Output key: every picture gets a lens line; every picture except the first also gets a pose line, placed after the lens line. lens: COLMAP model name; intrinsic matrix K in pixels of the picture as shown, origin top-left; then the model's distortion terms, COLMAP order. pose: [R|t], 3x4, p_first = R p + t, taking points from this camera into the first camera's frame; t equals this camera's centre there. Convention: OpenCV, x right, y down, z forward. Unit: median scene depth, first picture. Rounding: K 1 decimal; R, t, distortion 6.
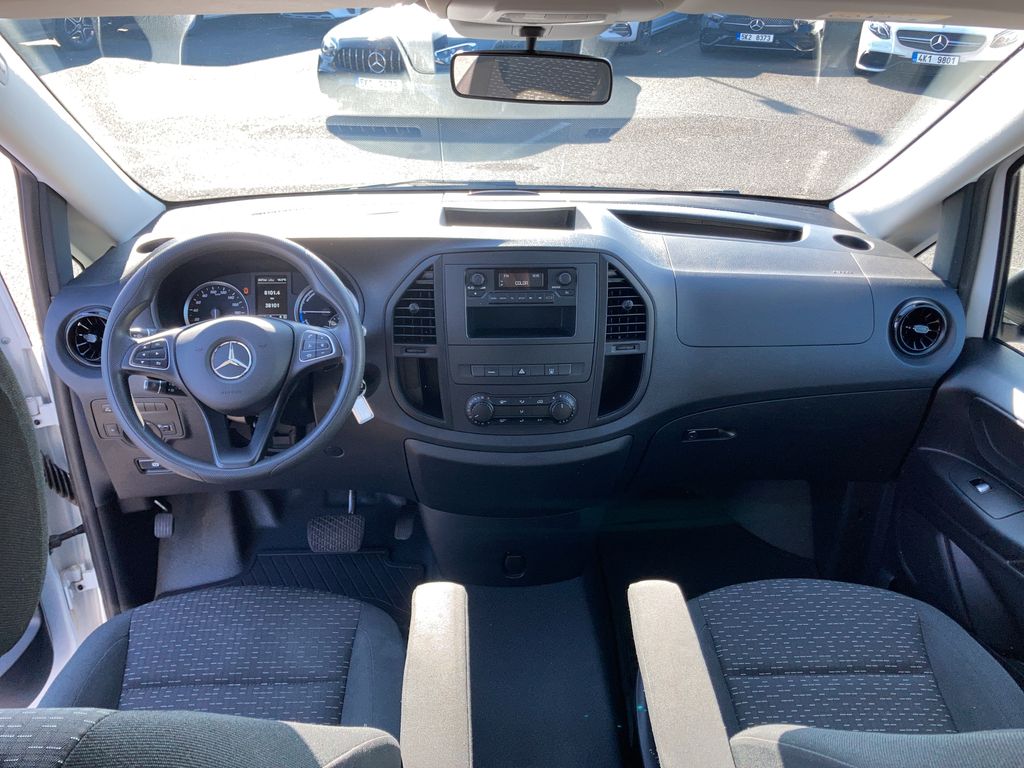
lens RADIAL K [[838.8, 0, 519.5], [0, 838.8, 382.2], [0, 0, 1]] dist [0.014160, -0.019019]
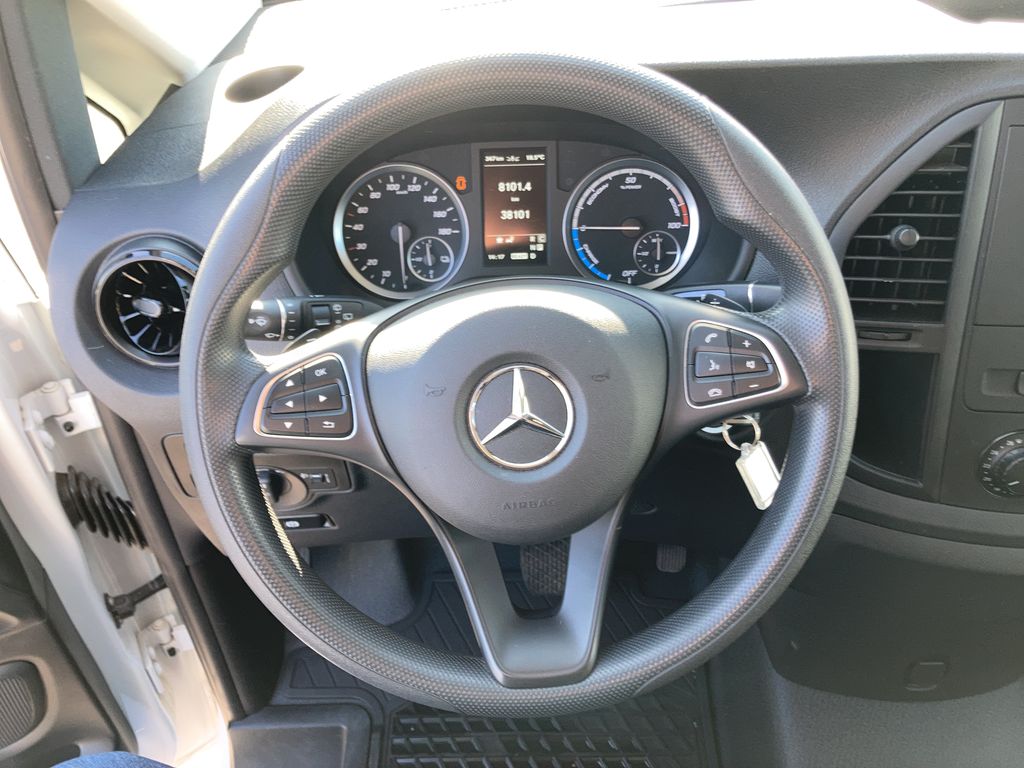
lens RADIAL K [[838.8, 0, 515.7], [0, 838.8, 376.6], [0, 0, 1]] dist [0.014160, -0.019019]
pose [[0.997122, 0.007455, -0.075448, -0.277586], [0.007384, 0.980874, 0.194505, -0.100789], [0.075455, -0.194503, 0.977996, 0.563281]]
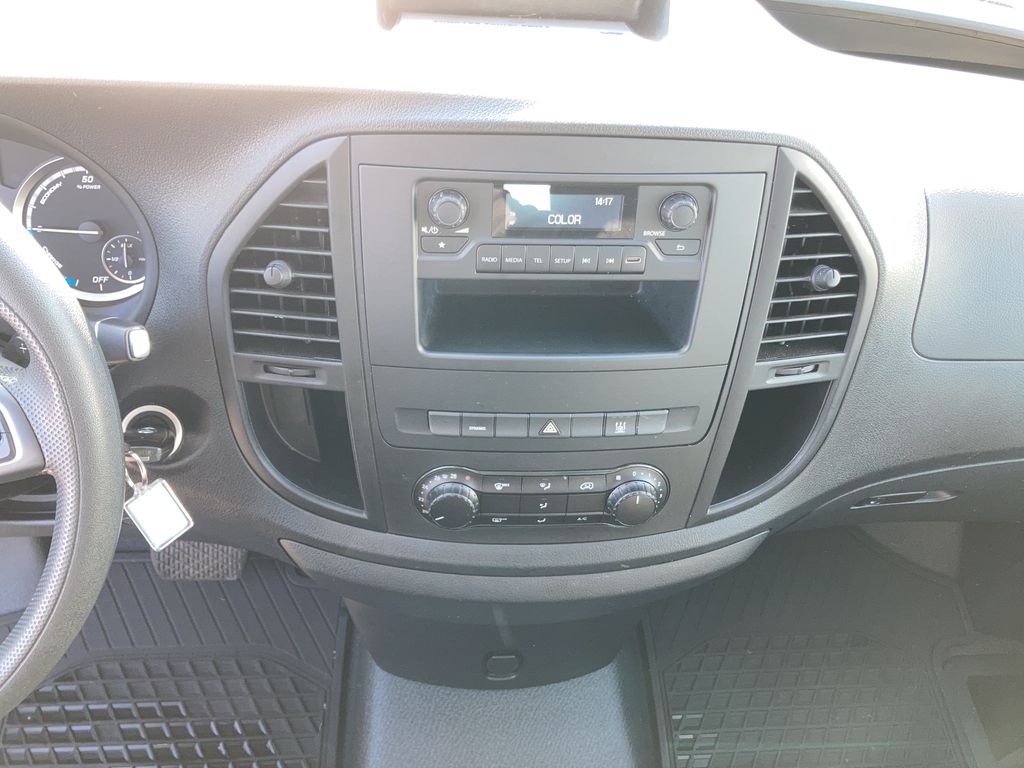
lens RADIAL K [[838.8, 0, 509.3], [0, 838.8, 377.1], [0, 0, 1]] dist [0.014160, -0.019019]
pose [[0.998781, 0.031395, 0.038095, -0.033646], [-0.040729, 0.960129, 0.276573, -0.150071], [-0.027893, -0.277788, 0.960237, 0.604389]]
